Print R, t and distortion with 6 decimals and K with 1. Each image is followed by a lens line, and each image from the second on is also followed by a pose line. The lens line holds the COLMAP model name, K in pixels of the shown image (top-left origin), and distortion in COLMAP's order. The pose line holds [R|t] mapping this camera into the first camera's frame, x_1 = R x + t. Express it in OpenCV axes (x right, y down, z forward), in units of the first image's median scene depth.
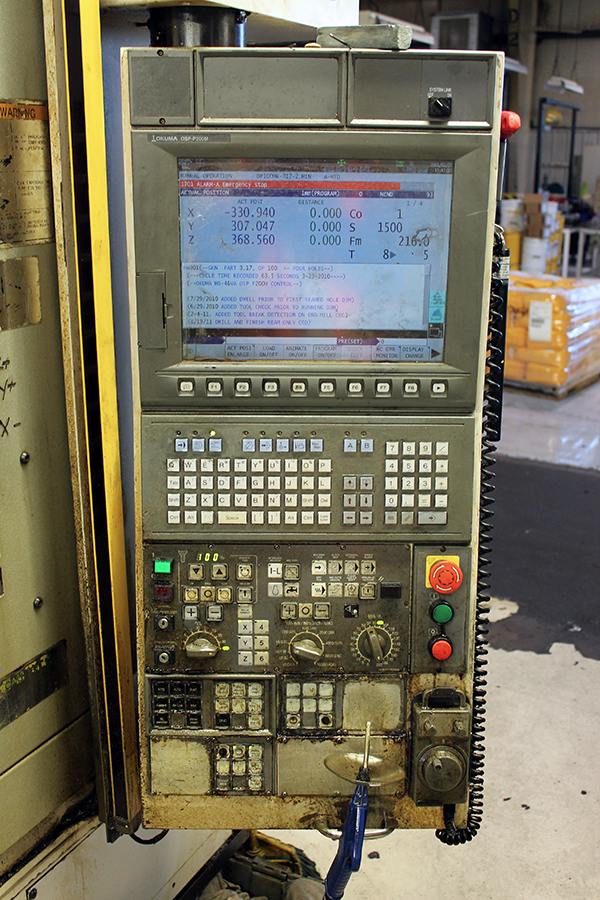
lens RADIAL K [[931.5, 0, 299.4], [0, 931.5, 446.4], [0, 0, 1]] dist [-0.099860, 0.000000]
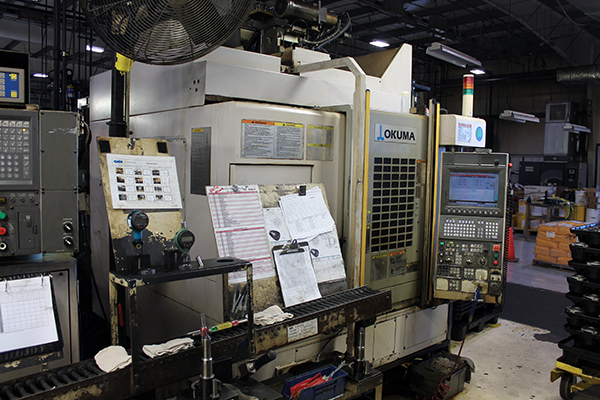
lens RADIAL K [[502.0, 0, 296.7], [0, 502.0, 197.2], [0, 0, 1]] dist [-0.166688, 0.142895]
pose [[0.936722, 0.038117, -0.347992, 0.049360], [-0.120815, 0.968180, -0.219160, 0.594974], [0.328565, 0.247335, 0.911521, -1.933934]]
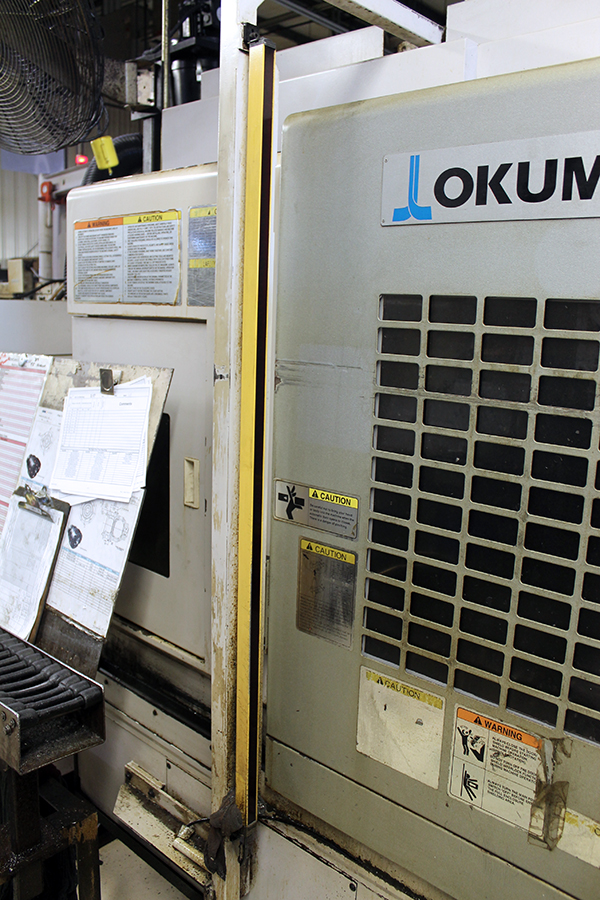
lens RADIAL K [[753.0, 0, 299.2], [0, 753.0, 450.2], [0, 0, 1]] dist [-0.166688, 0.142895]
pose [[-0.236759, 0.165919, -0.957296, 0.501708], [-0.327176, 0.914147, 0.239358, -0.240855], [0.914823, 0.369874, -0.162148, 0.667296]]
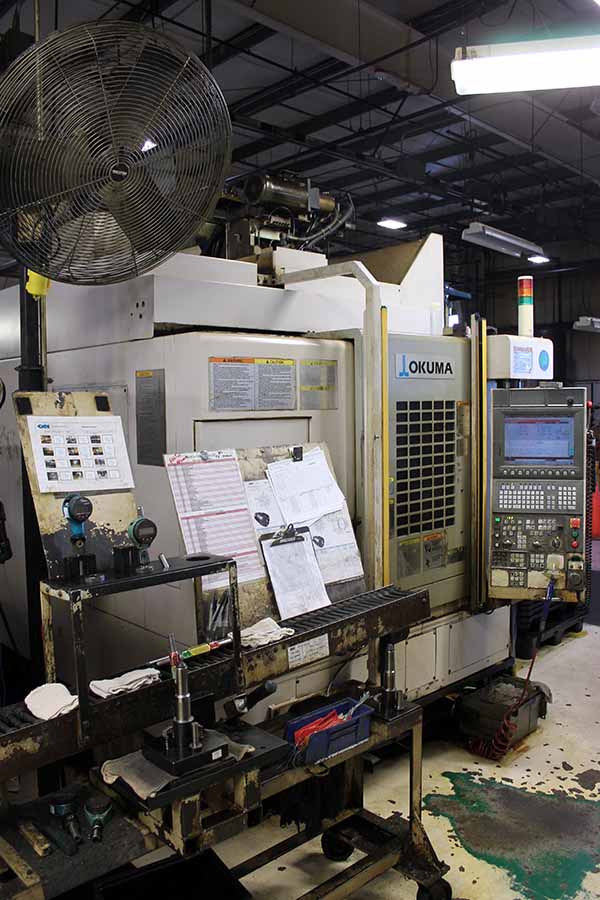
lens RADIAL K [[753.0, 0, 281.7], [0, 753.0, 443.7], [0, 0, 1]] dist [-0.166688, 0.142895]
pose [[0.940182, -0.003362, -0.340656, 0.054993], [-0.081361, 0.968800, -0.234110, 0.600869], [0.330814, 0.247823, 0.910575, -2.079318]]
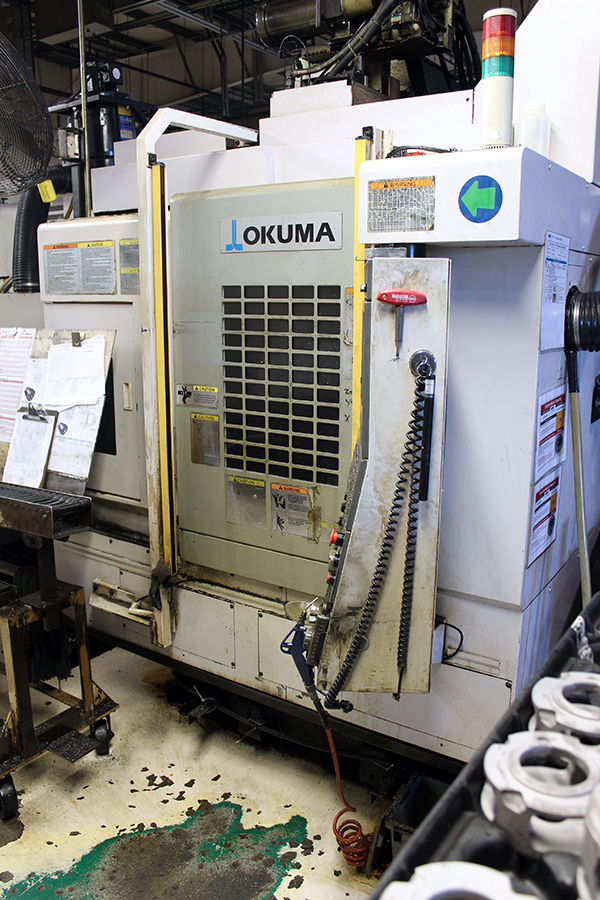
lens RADIAL K [[753.0, 0, 300.2], [0, 753.0, 445.5], [0, 0, 1]] dist [-0.166688, 0.142895]
pose [[-0.093626, 0.197597, -0.975802, 1.542284], [-0.304290, 0.927530, 0.217018, -0.330083], [0.947967, 0.317245, -0.026714, 0.921738]]
